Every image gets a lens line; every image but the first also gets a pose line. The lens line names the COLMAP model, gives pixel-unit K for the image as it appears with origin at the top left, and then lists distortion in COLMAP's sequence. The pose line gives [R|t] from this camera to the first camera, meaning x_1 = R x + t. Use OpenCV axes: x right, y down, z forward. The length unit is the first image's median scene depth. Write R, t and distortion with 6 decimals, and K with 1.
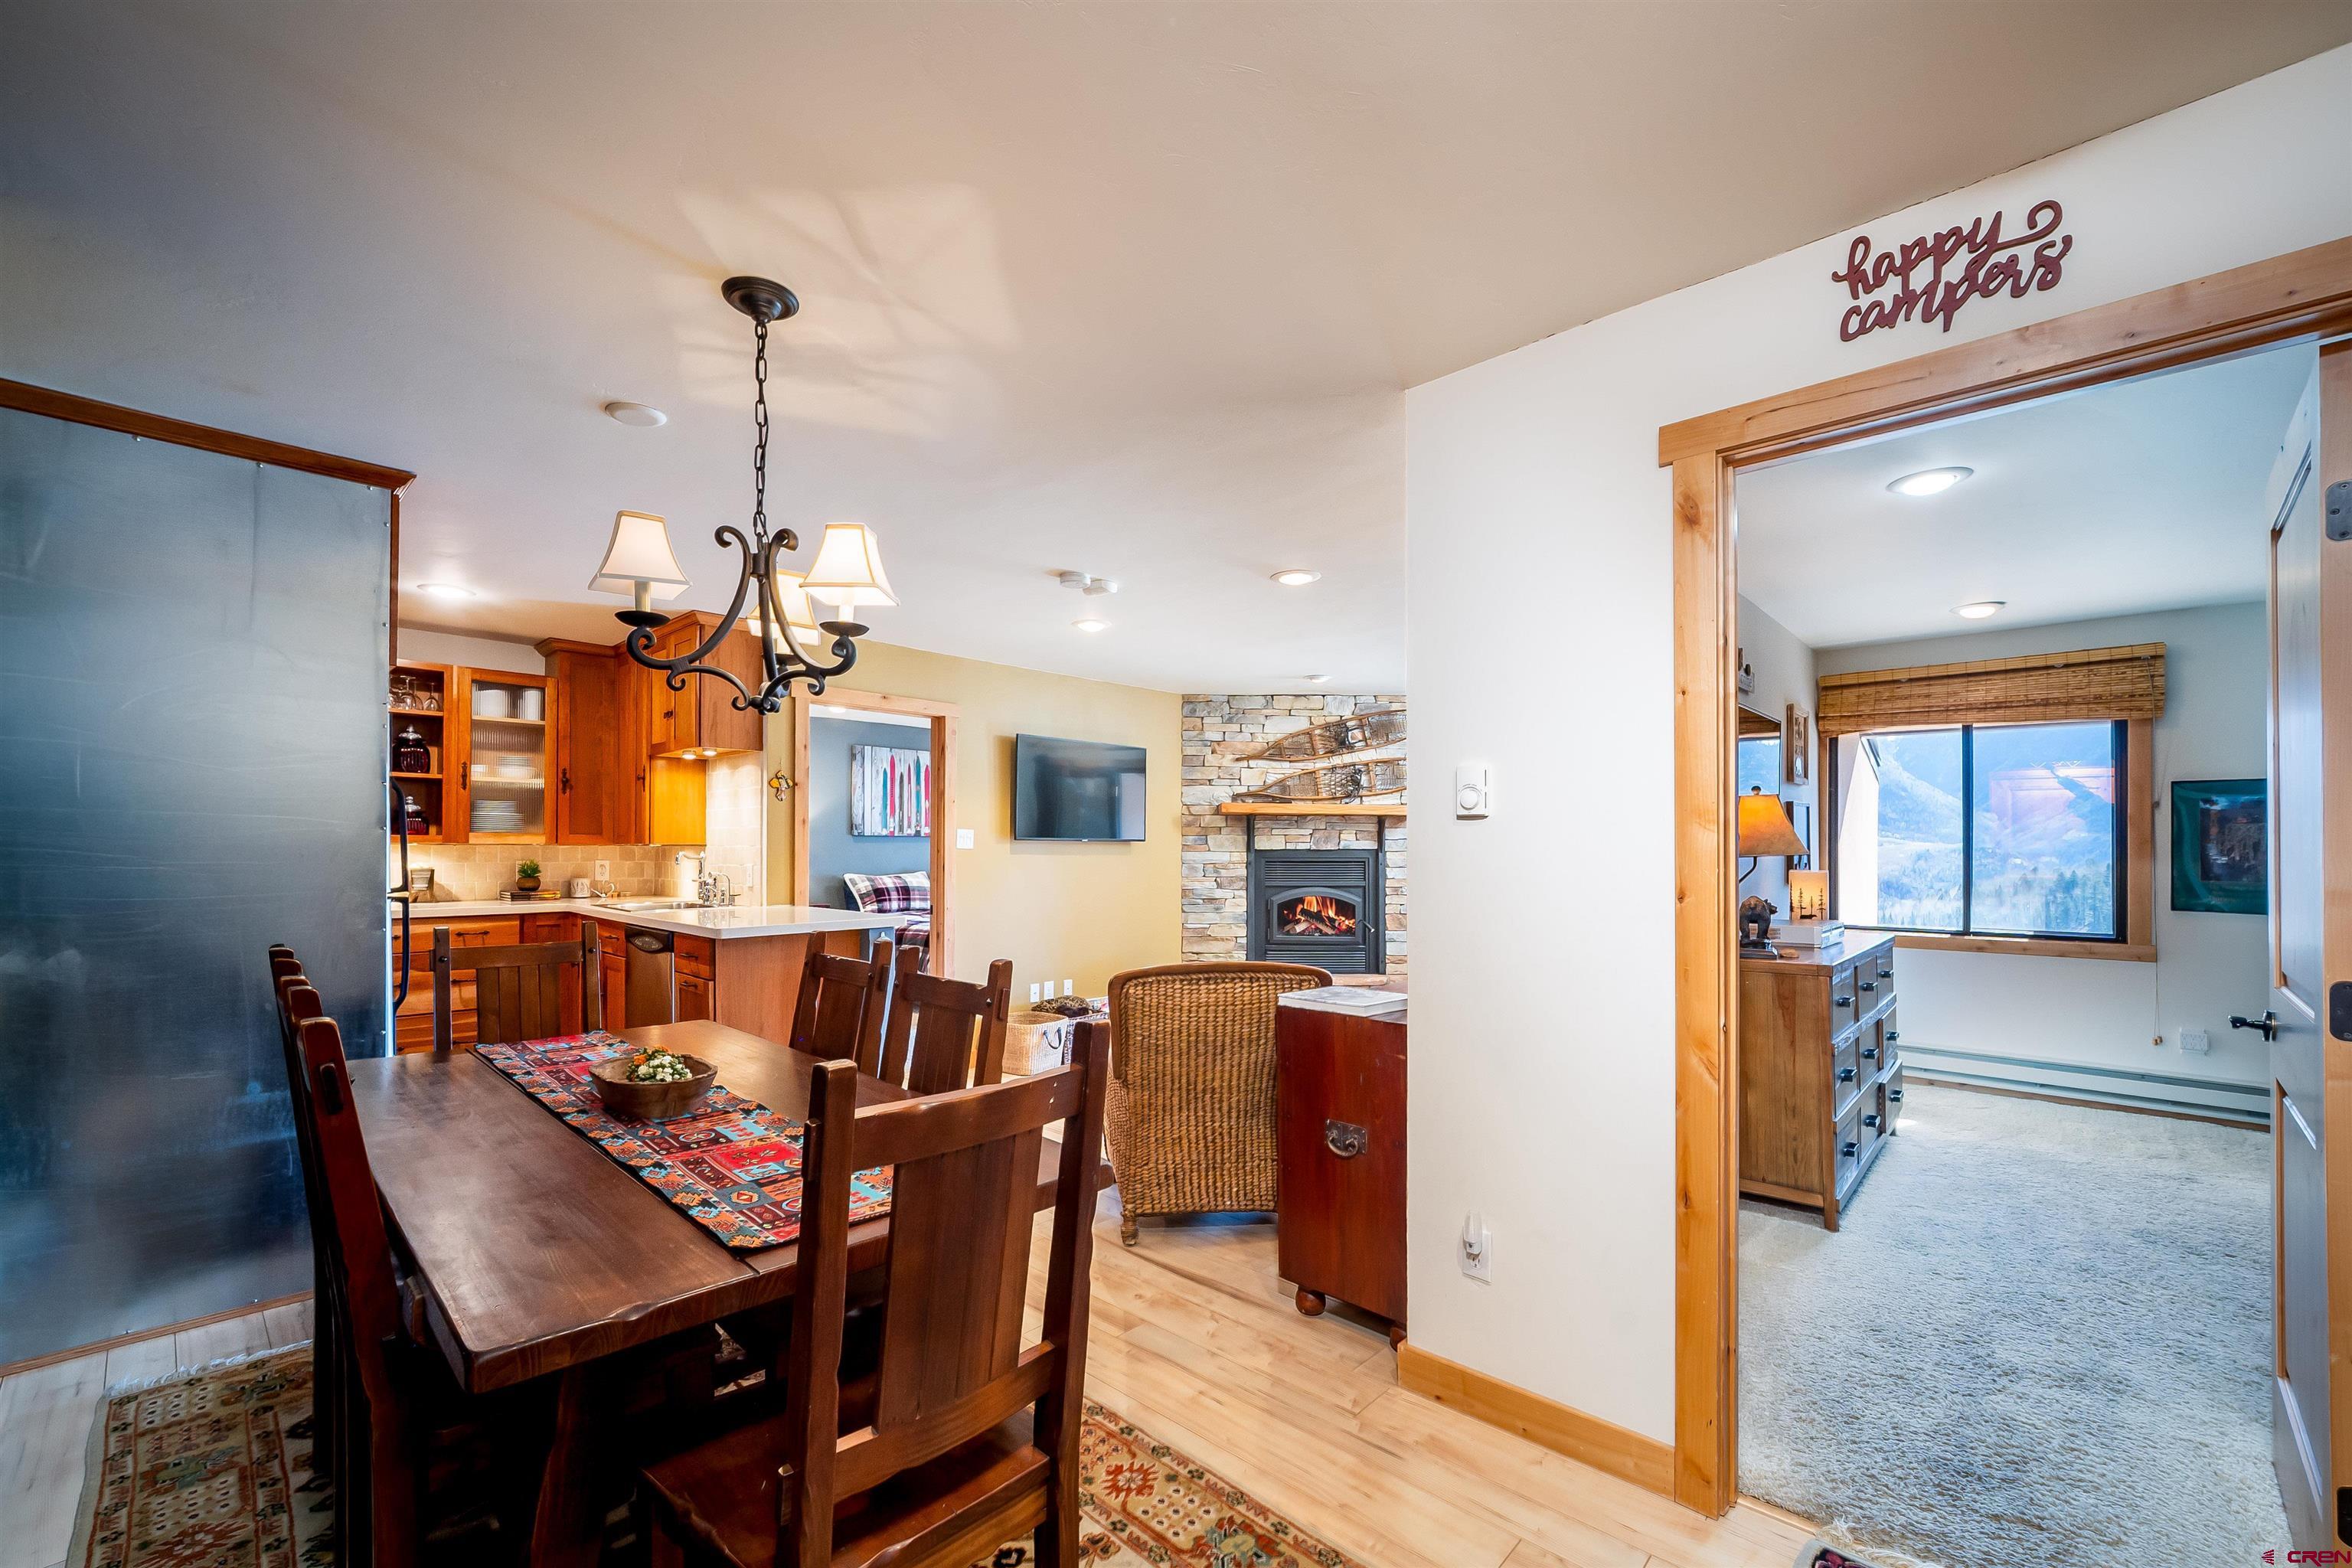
lens RADIAL K [[947.9, 0, 1151.8], [0, 947.9, 839.3], [0, 0, 1]] dist [-0.012170, -0.000188]
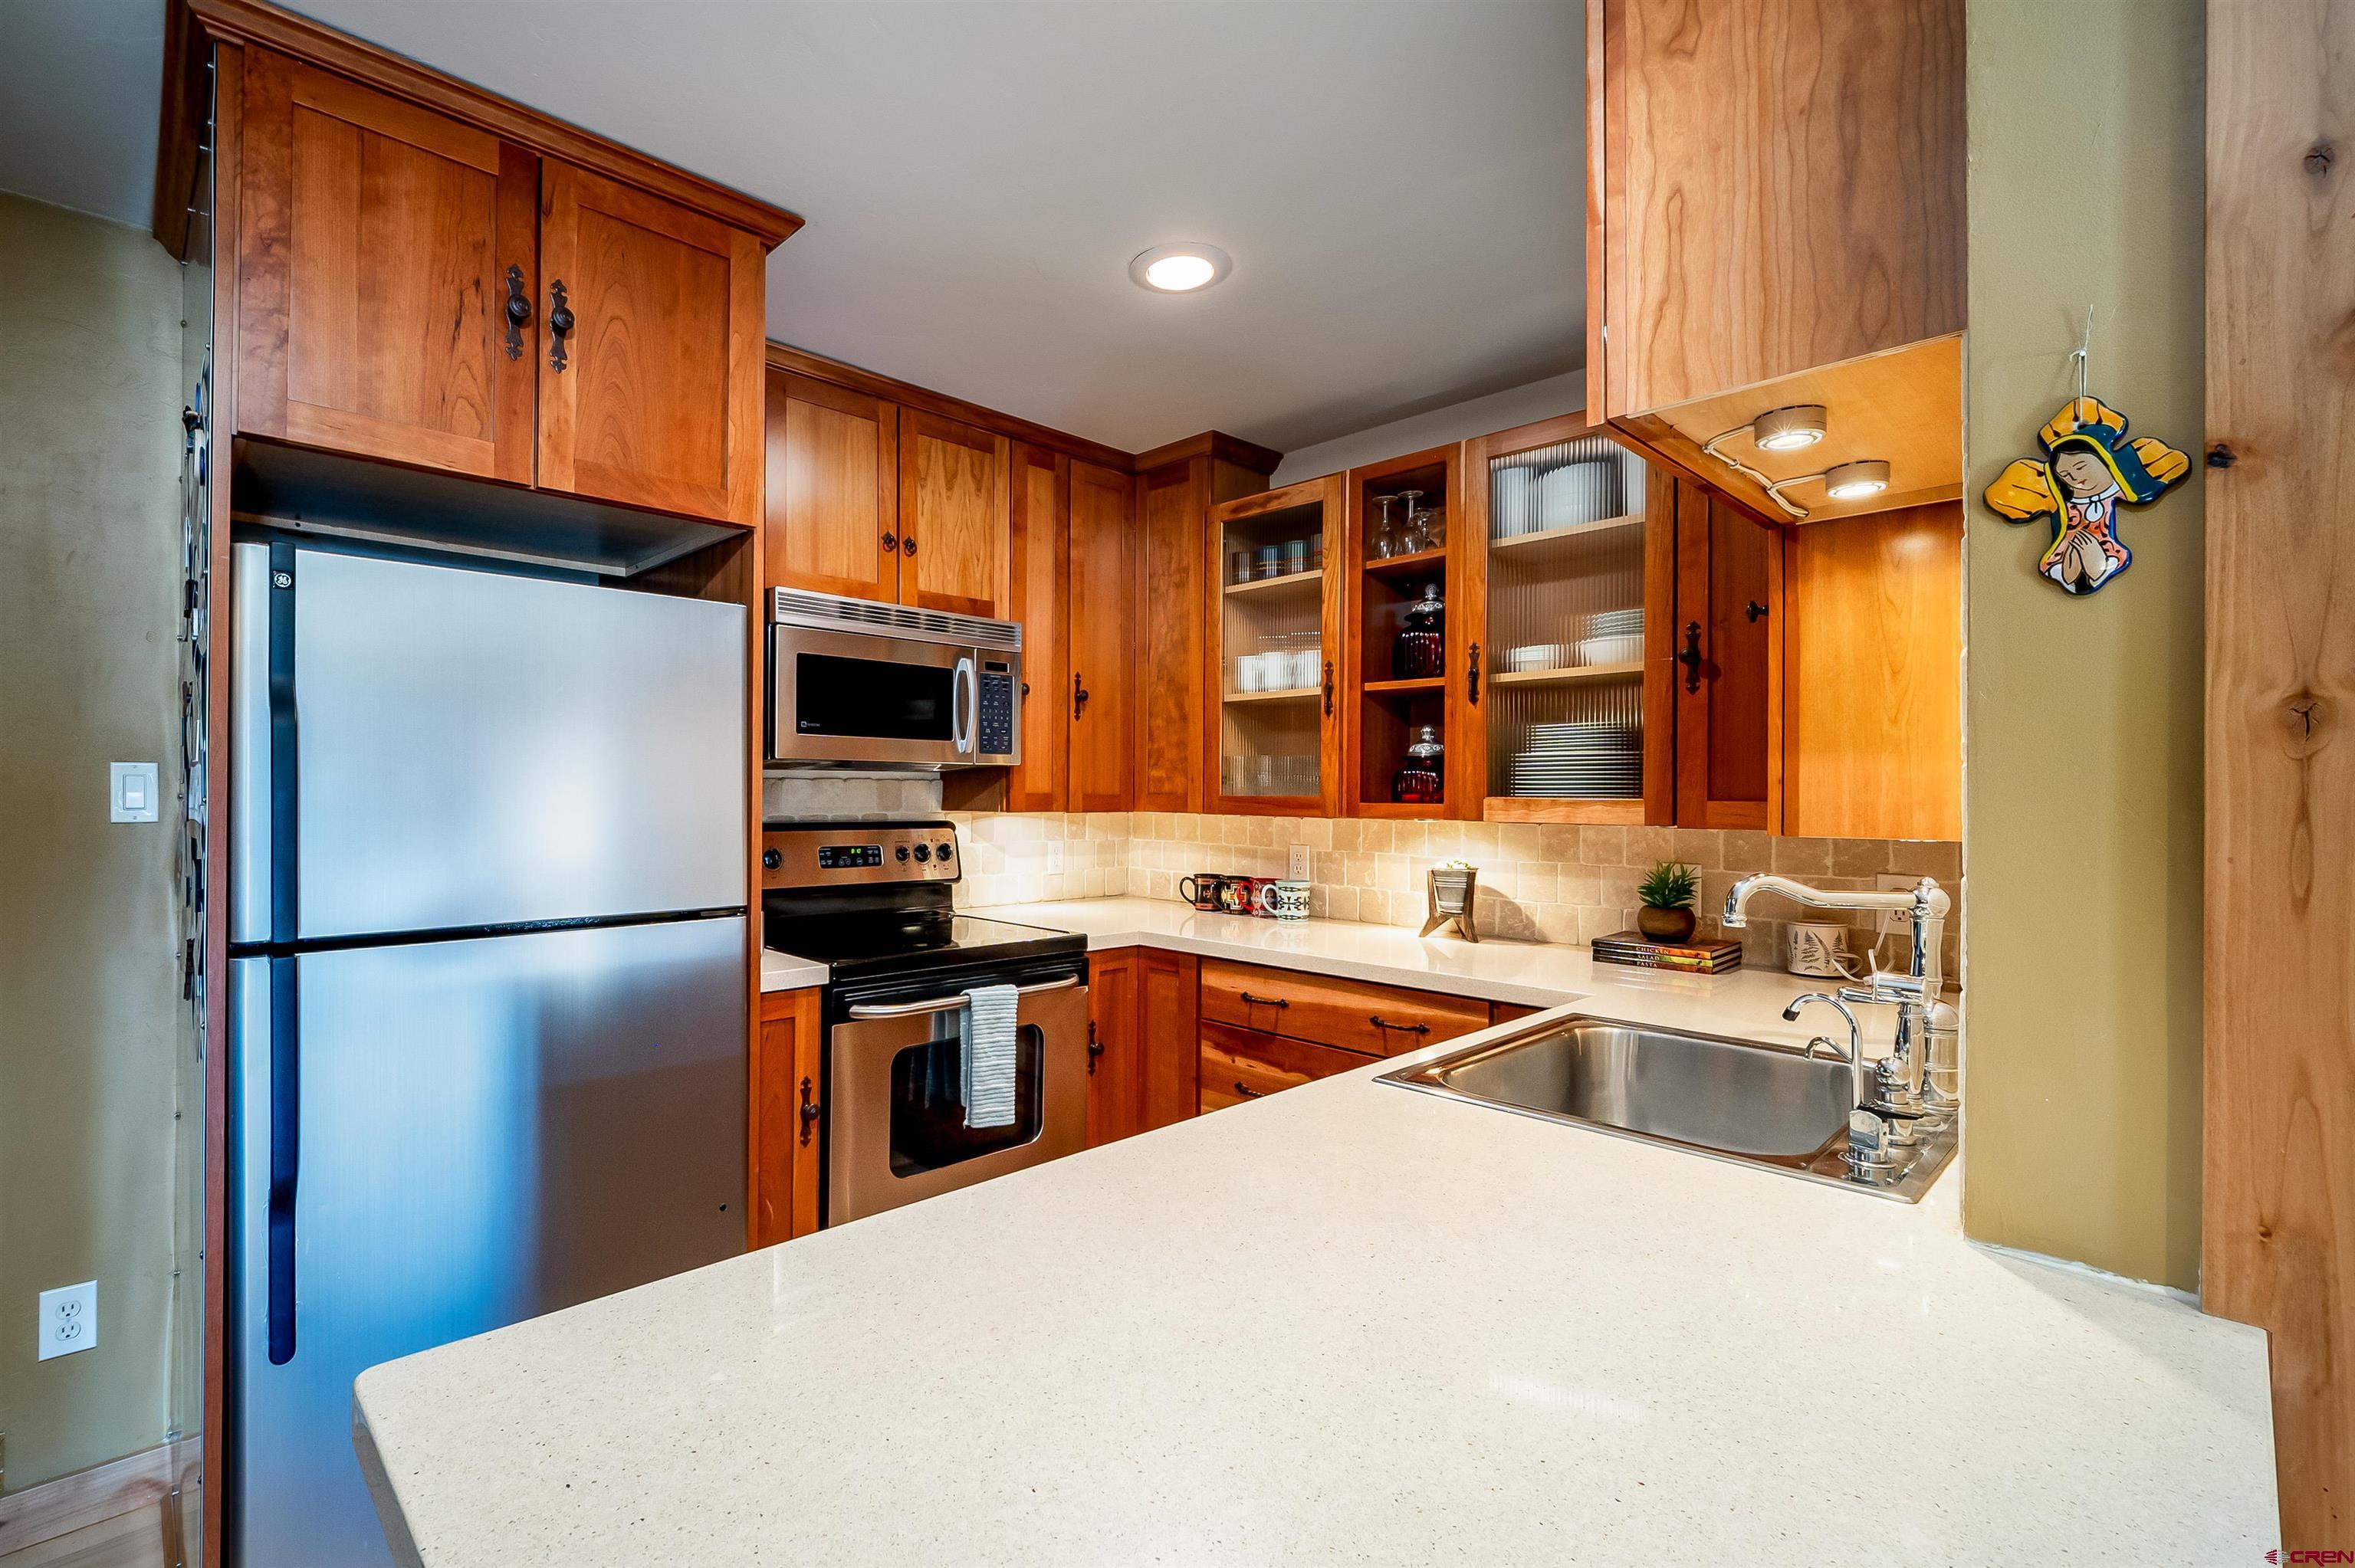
lens RADIAL K [[1053.8, 0, 1022.4], [0, 1053.8, 796.4], [0, 0, 1]] dist [0.000216, -0.000433]
pose [[-0.083936, -0.001498, -0.996470, -0.186102], [0.000622, 0.999999, -0.001555, -0.006652], [0.996471, -0.000750, -0.083935, 0.762199]]
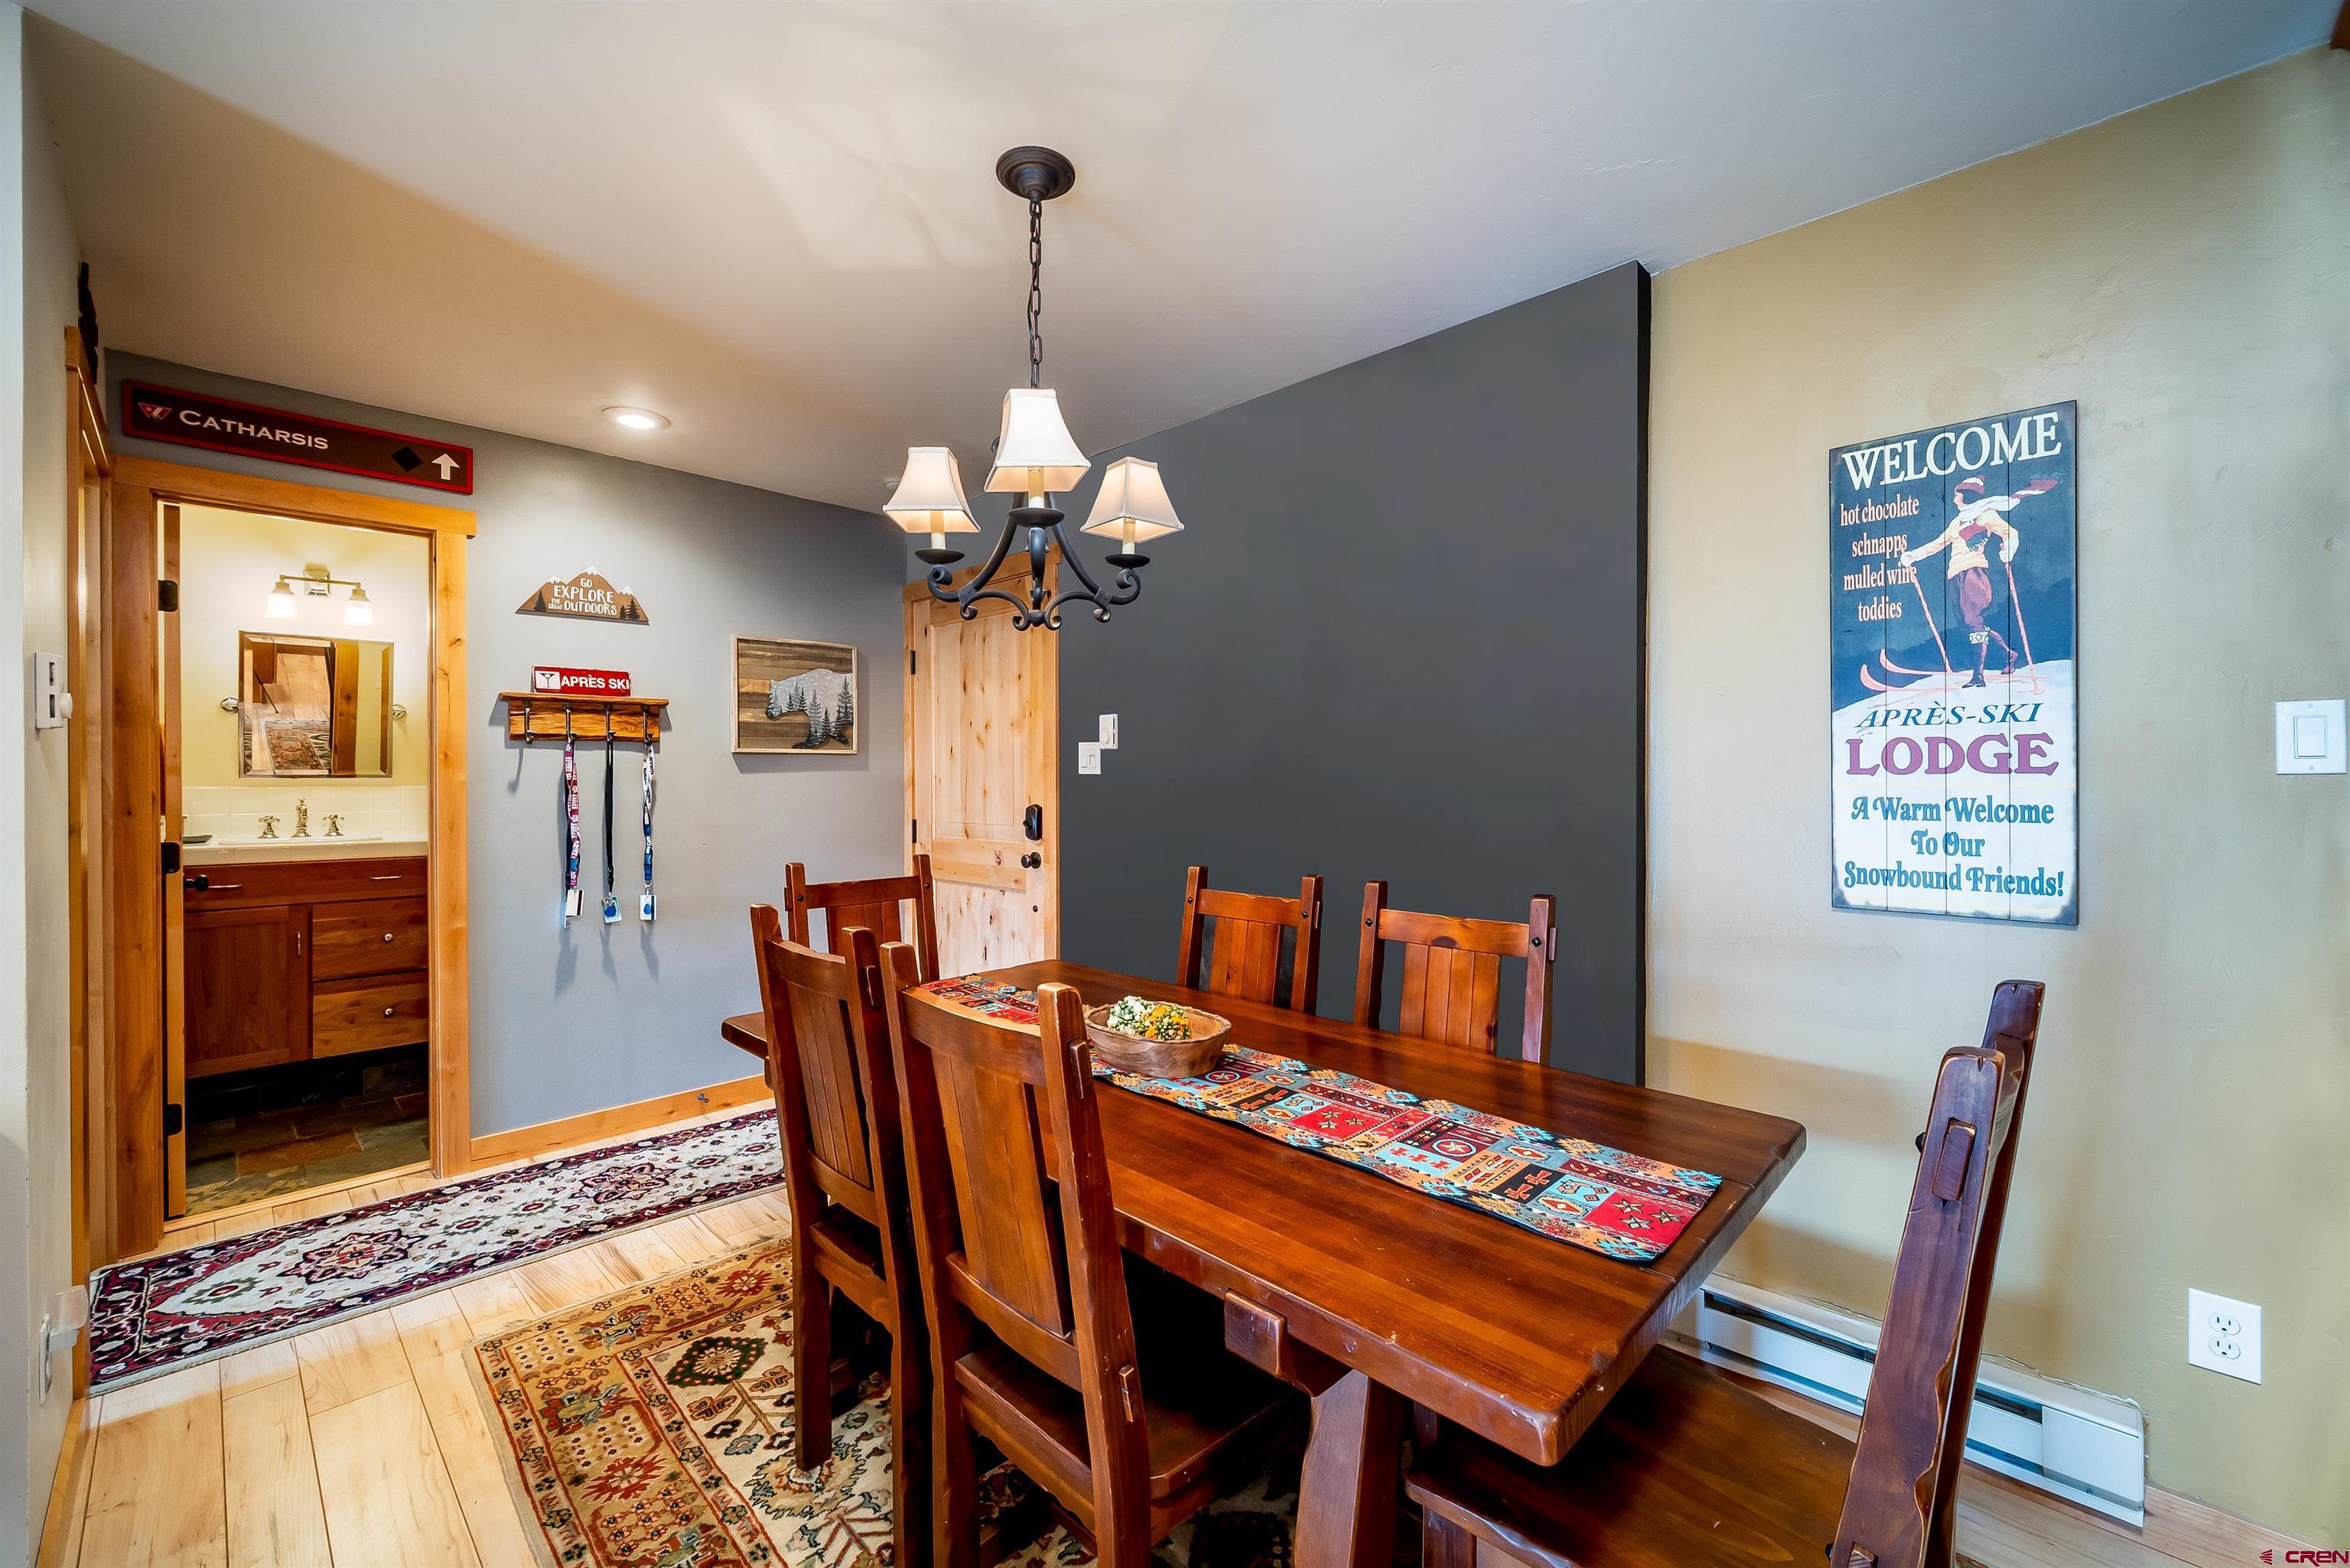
lens RADIAL K [[934.0, 0, 1172.6], [0, 934.0, 808.0], [0, 0, 1]] dist [0.002174, 0.000041]
pose [[-0.999422, -0.033975, -0.001172, -0.078420], [-0.033969, 0.999411, -0.004938, 0.017389], [0.001339, -0.004895, -0.999987, 0.558866]]
